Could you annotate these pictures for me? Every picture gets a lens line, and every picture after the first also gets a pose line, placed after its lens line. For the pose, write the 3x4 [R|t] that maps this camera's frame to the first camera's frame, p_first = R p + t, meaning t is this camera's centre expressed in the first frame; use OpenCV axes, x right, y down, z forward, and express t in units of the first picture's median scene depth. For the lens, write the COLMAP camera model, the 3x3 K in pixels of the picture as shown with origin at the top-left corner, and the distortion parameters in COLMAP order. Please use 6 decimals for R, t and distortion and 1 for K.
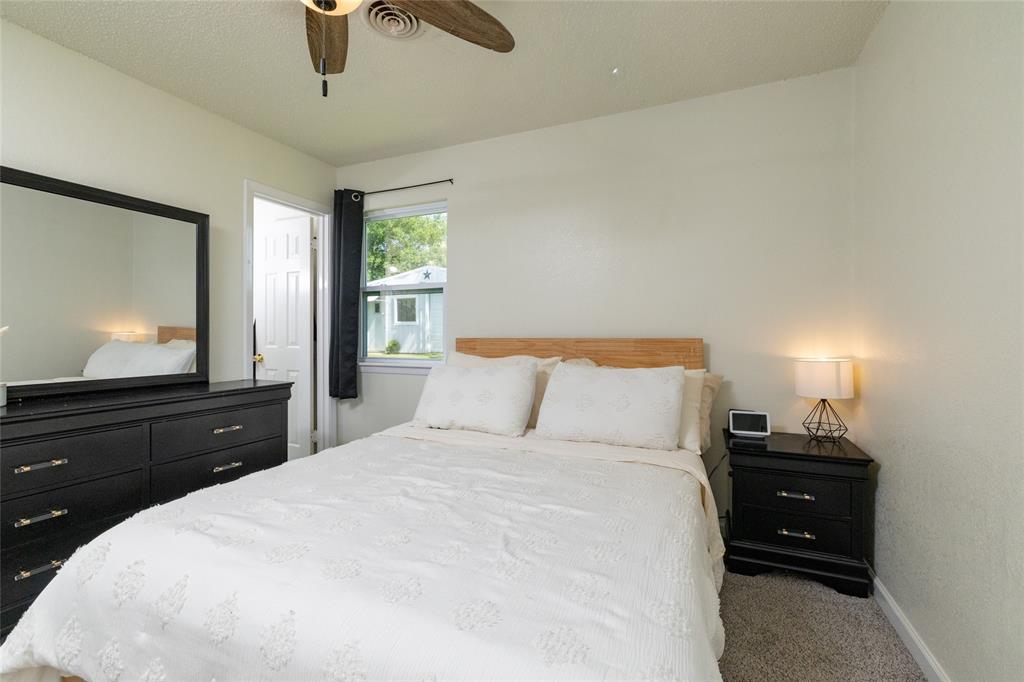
lens RADIAL K [[443.9, 0, 509.0], [0, 443.9, 337.6], [0, 0, 1]] dist [0.000669, -0.000263]
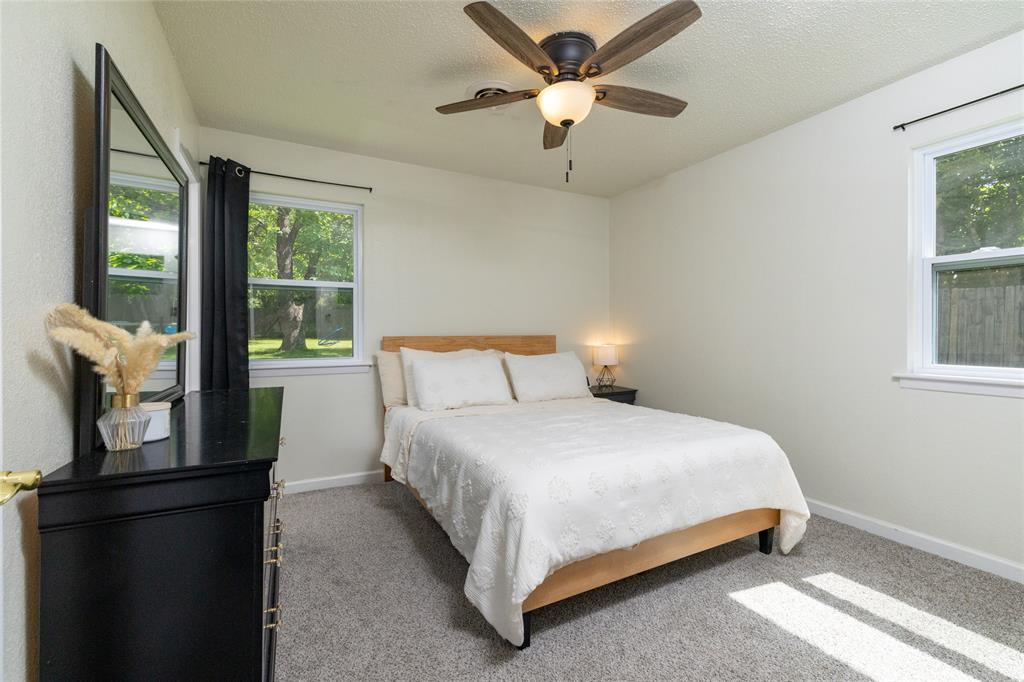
lens RADIAL K [[443.9, 0, 512.8], [0, 443.9, 335.0], [0, 0, 1]] dist [0.000669, -0.000263]
pose [[0.618187, -0.004357, 0.786019, -0.875607], [0.008540, 0.999963, -0.001173, 0.001103], [-0.785985, 0.007438, 0.618201, 0.083618]]
